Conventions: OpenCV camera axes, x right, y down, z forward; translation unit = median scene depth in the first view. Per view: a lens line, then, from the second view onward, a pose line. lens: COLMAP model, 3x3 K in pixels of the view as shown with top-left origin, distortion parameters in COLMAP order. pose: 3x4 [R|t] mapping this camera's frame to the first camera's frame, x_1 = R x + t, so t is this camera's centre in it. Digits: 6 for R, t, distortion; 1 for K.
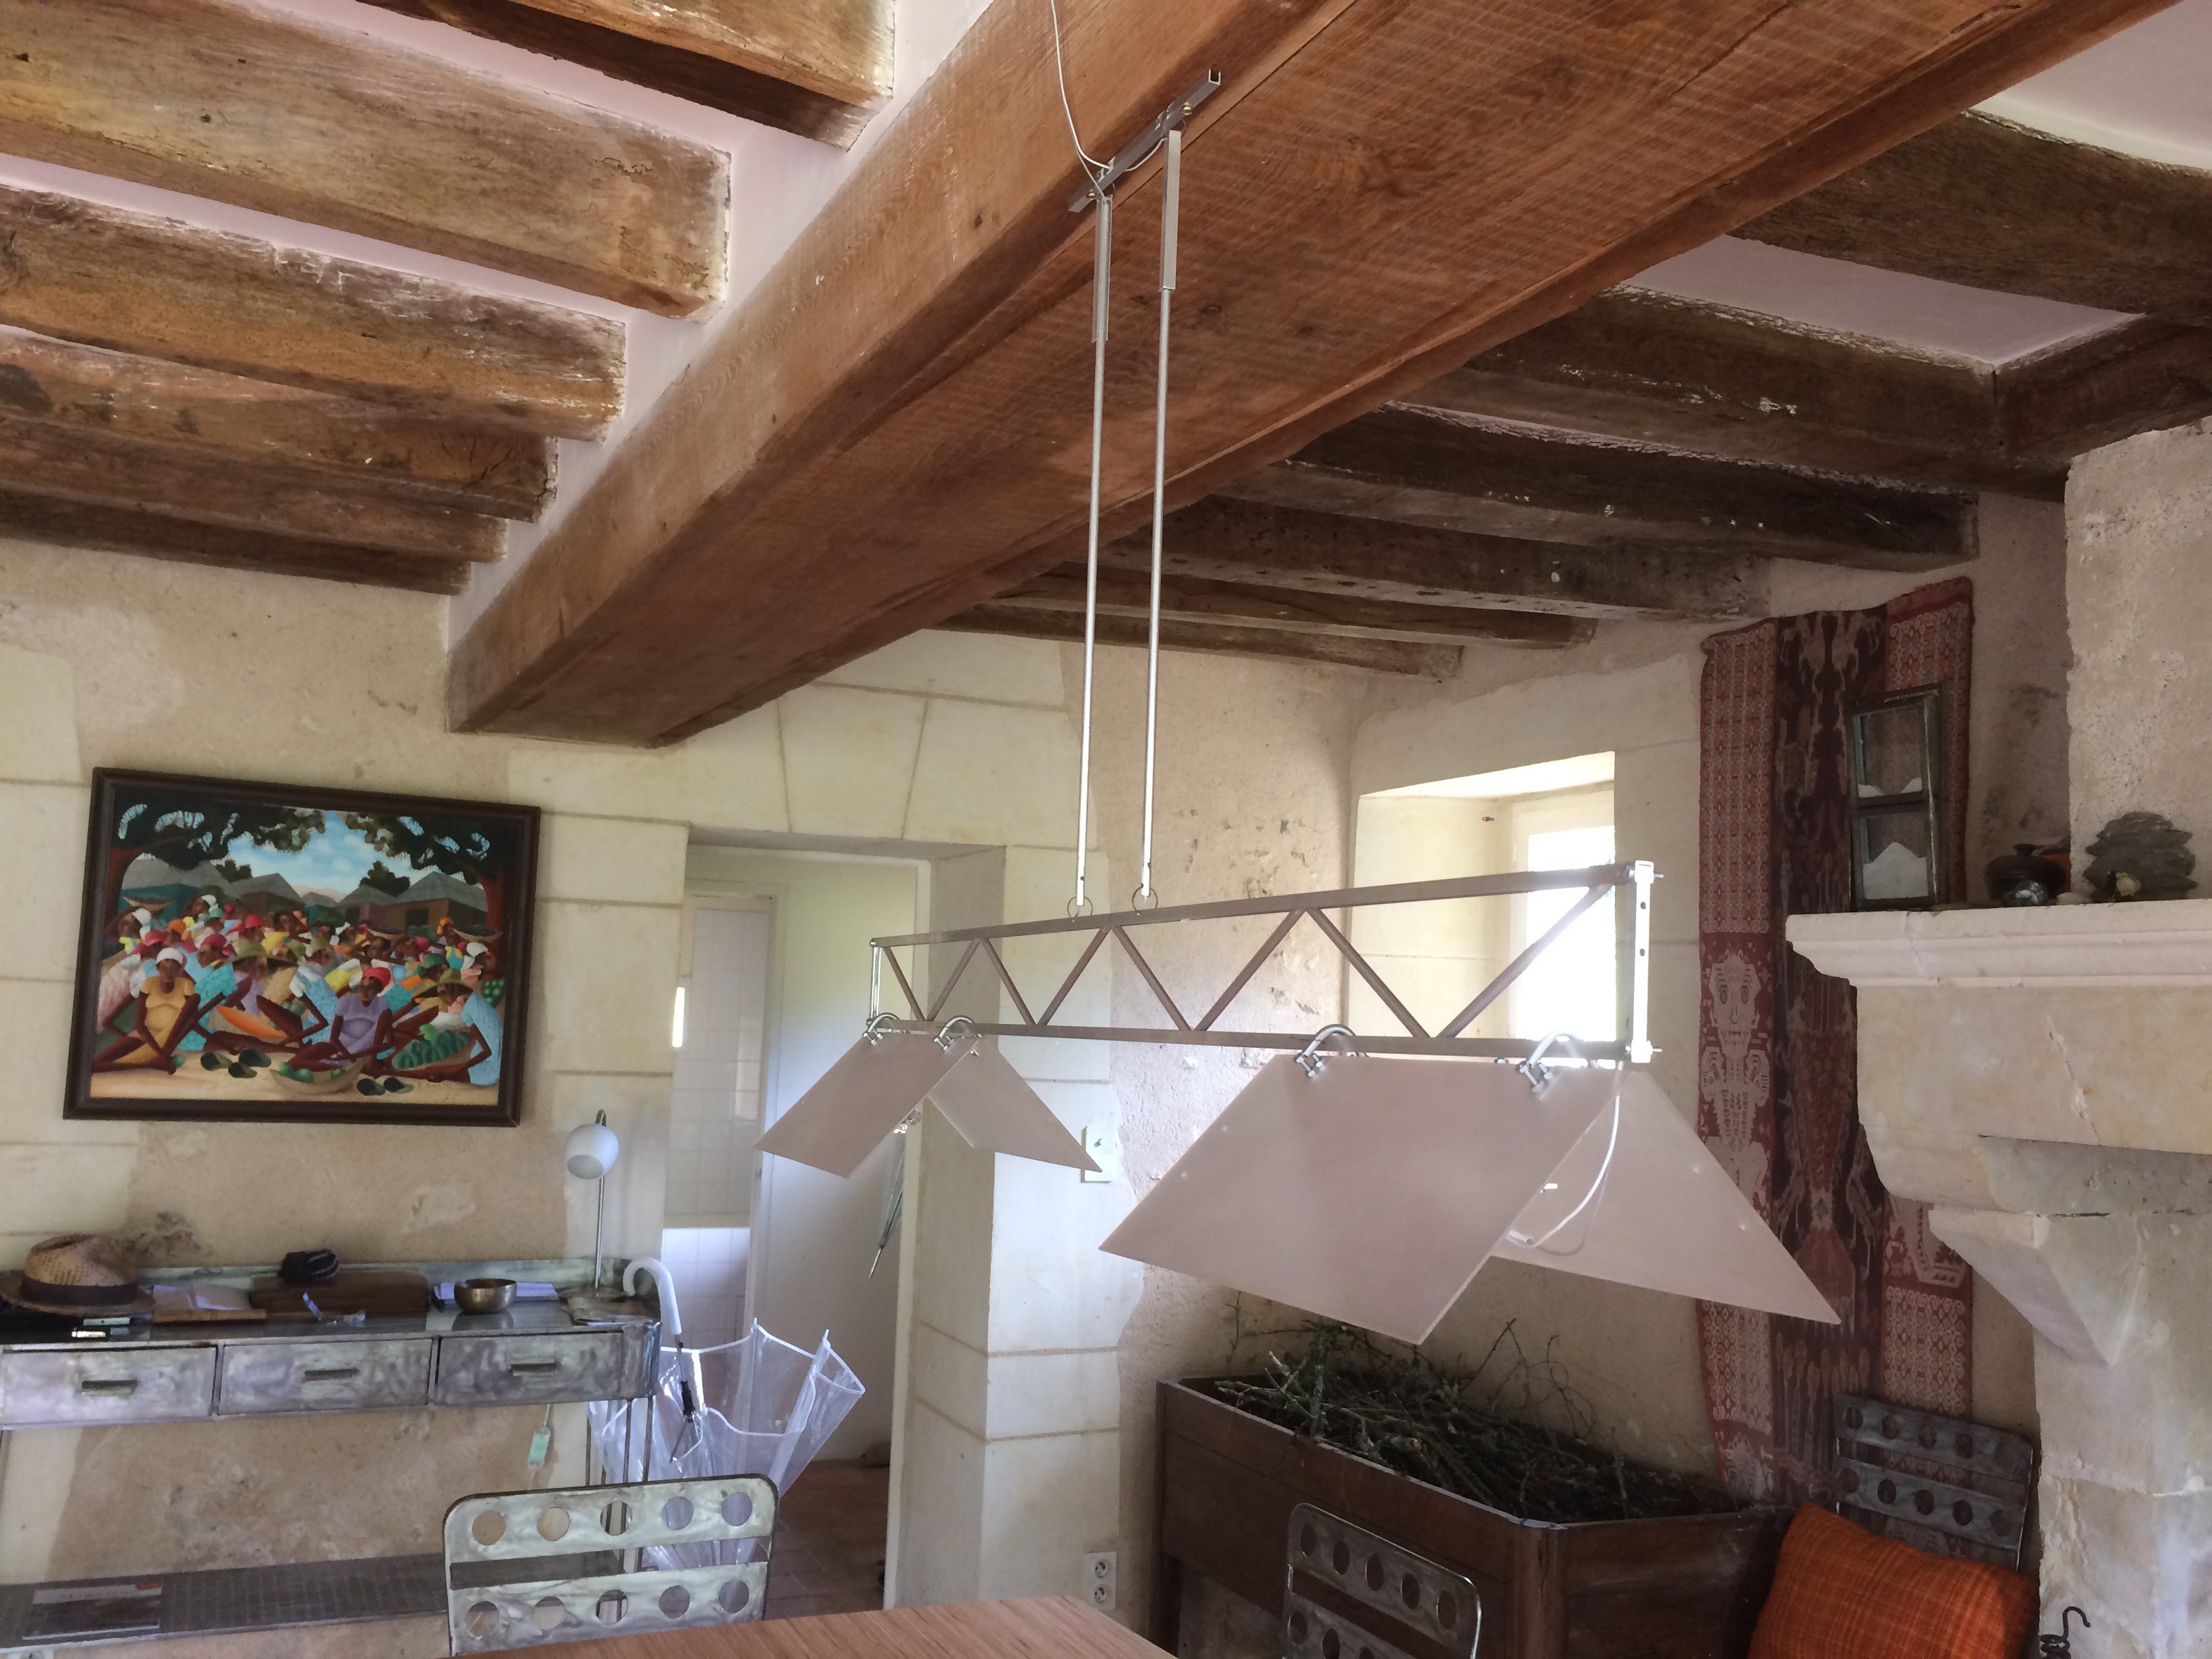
lens RADIAL K [[1993.5, 0, 1117.7], [0, 1993.5, 861.1], [0, 0, 1]] dist [0.097201, -0.133204]
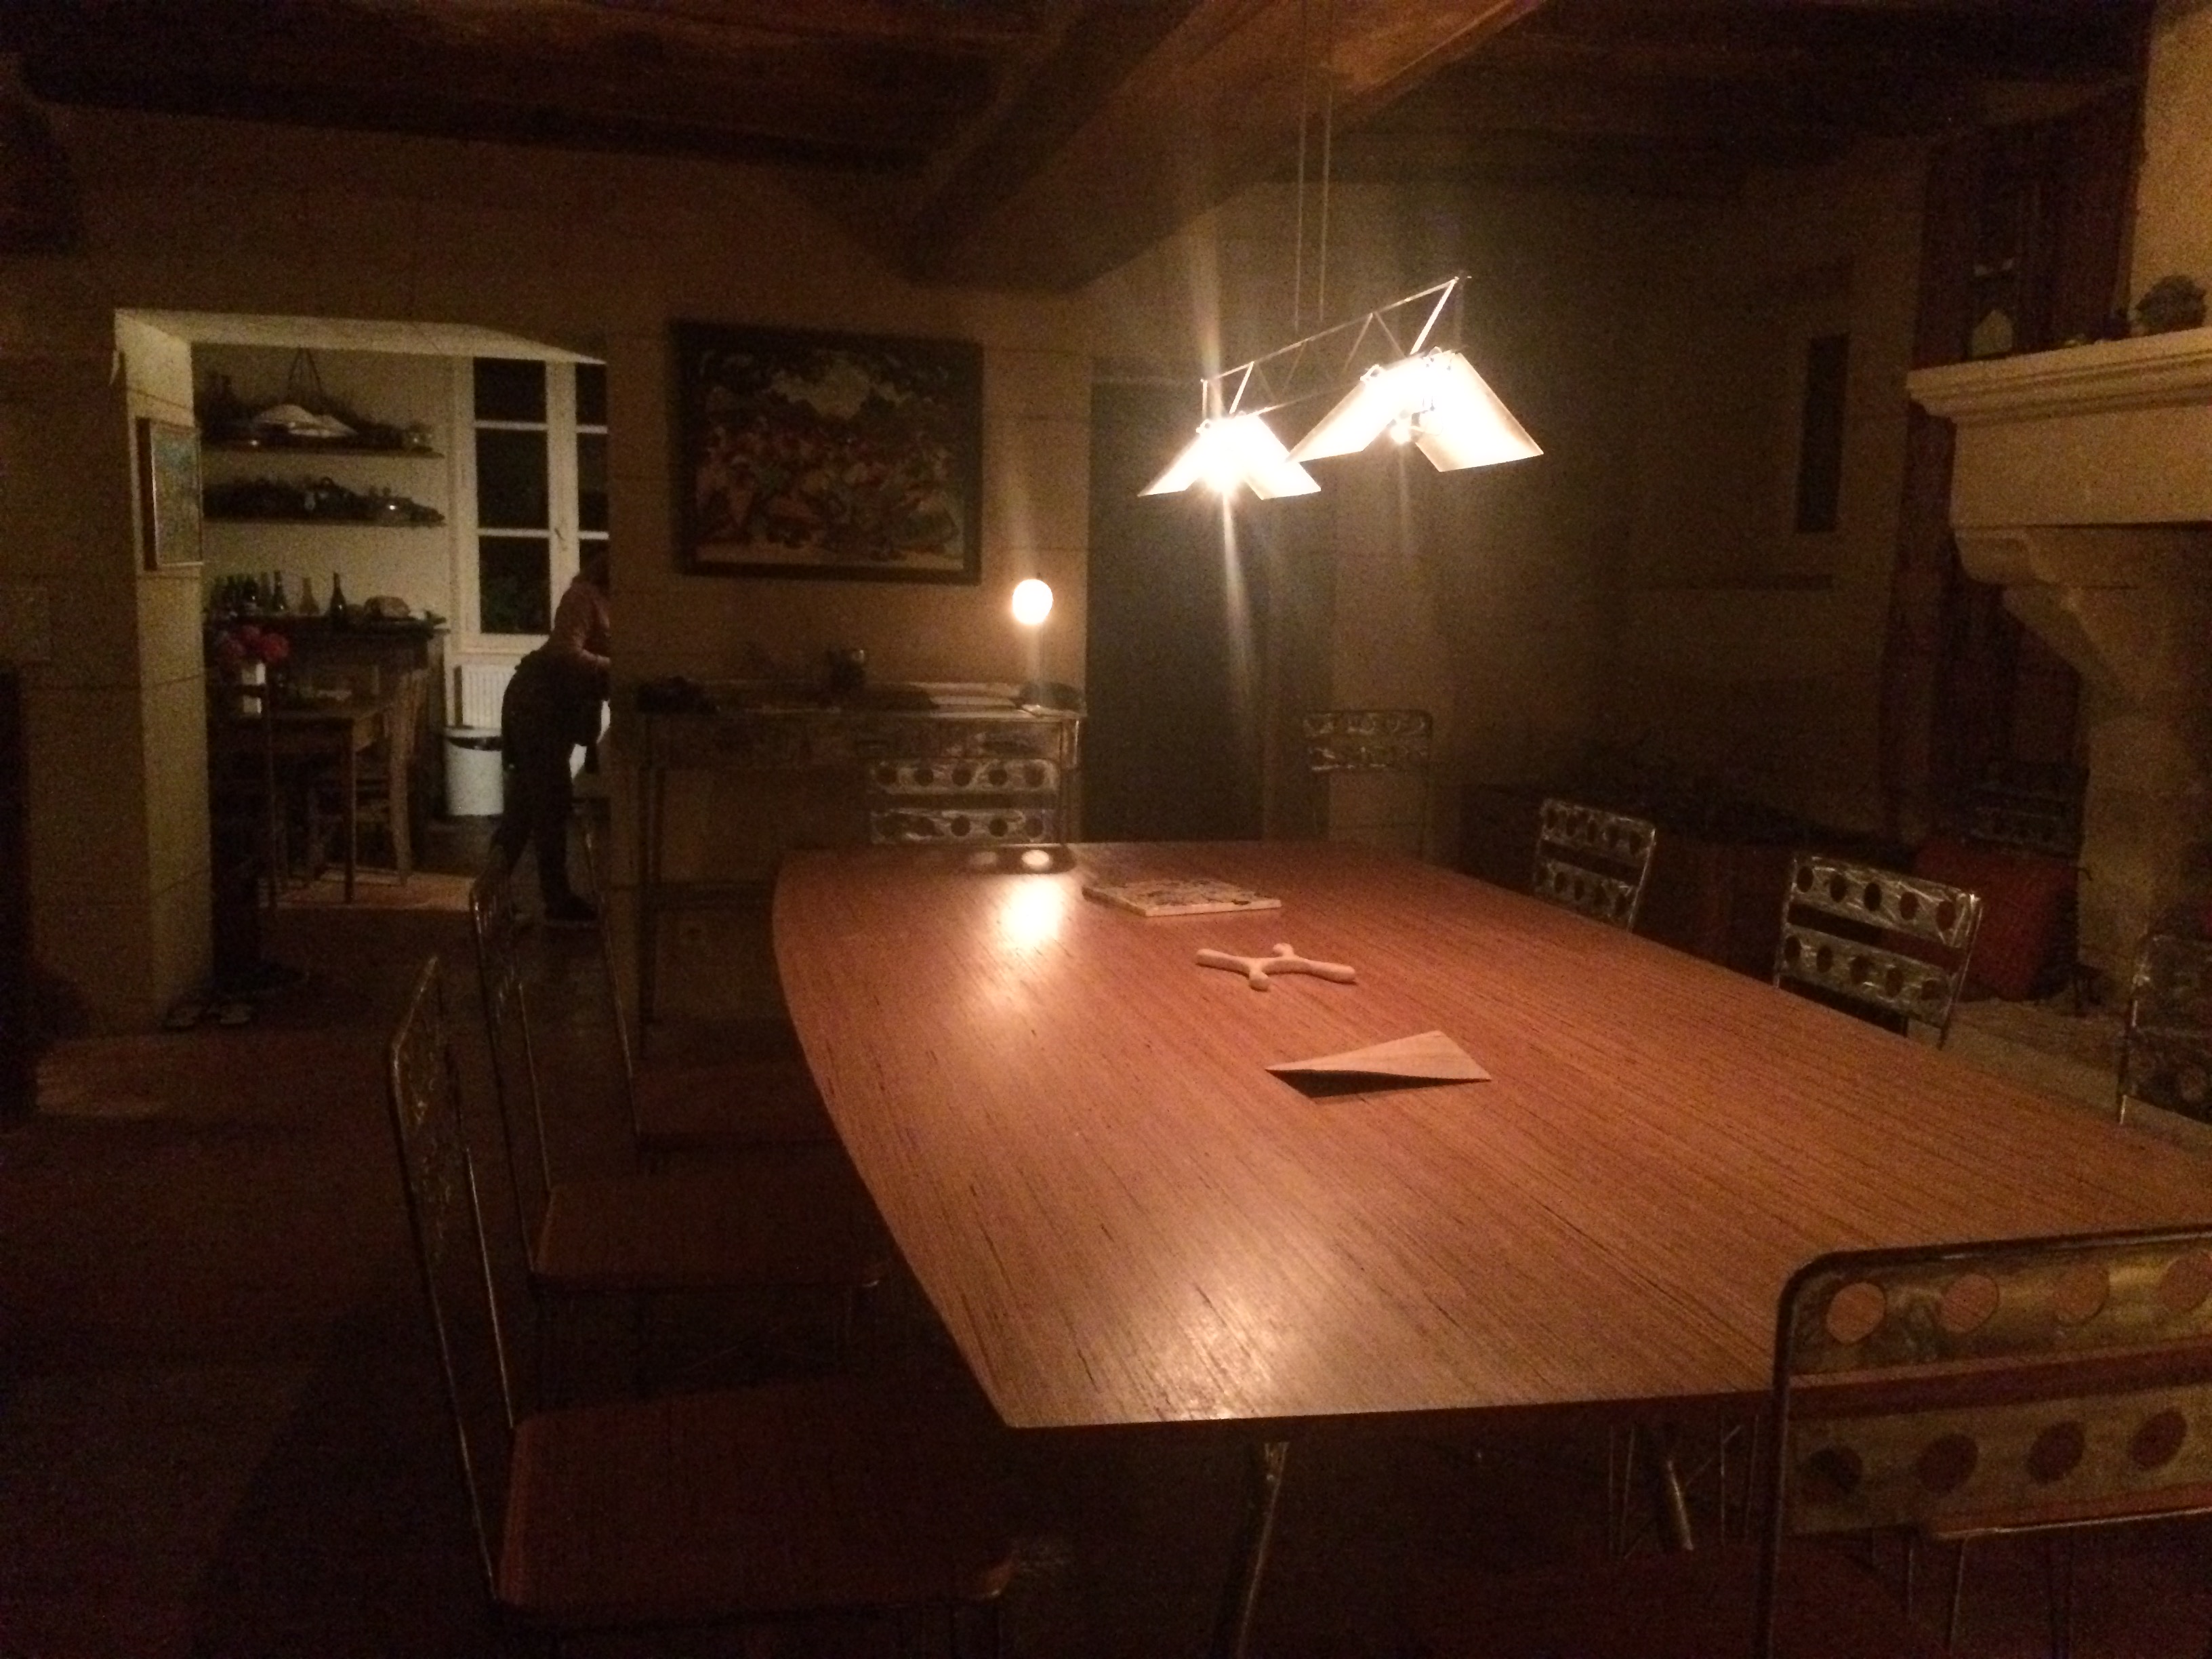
lens RADIAL K [[1993.5, 0, 1117.7], [0, 1993.5, 861.1], [0, 0, 1]] dist [0.097201, -0.133204]
pose [[0.980279, 0.009663, -0.197382, 0.067889], [0.032052, 0.977805, 0.207052, 0.038344], [0.195001, -0.209295, 0.958212, -0.344454]]
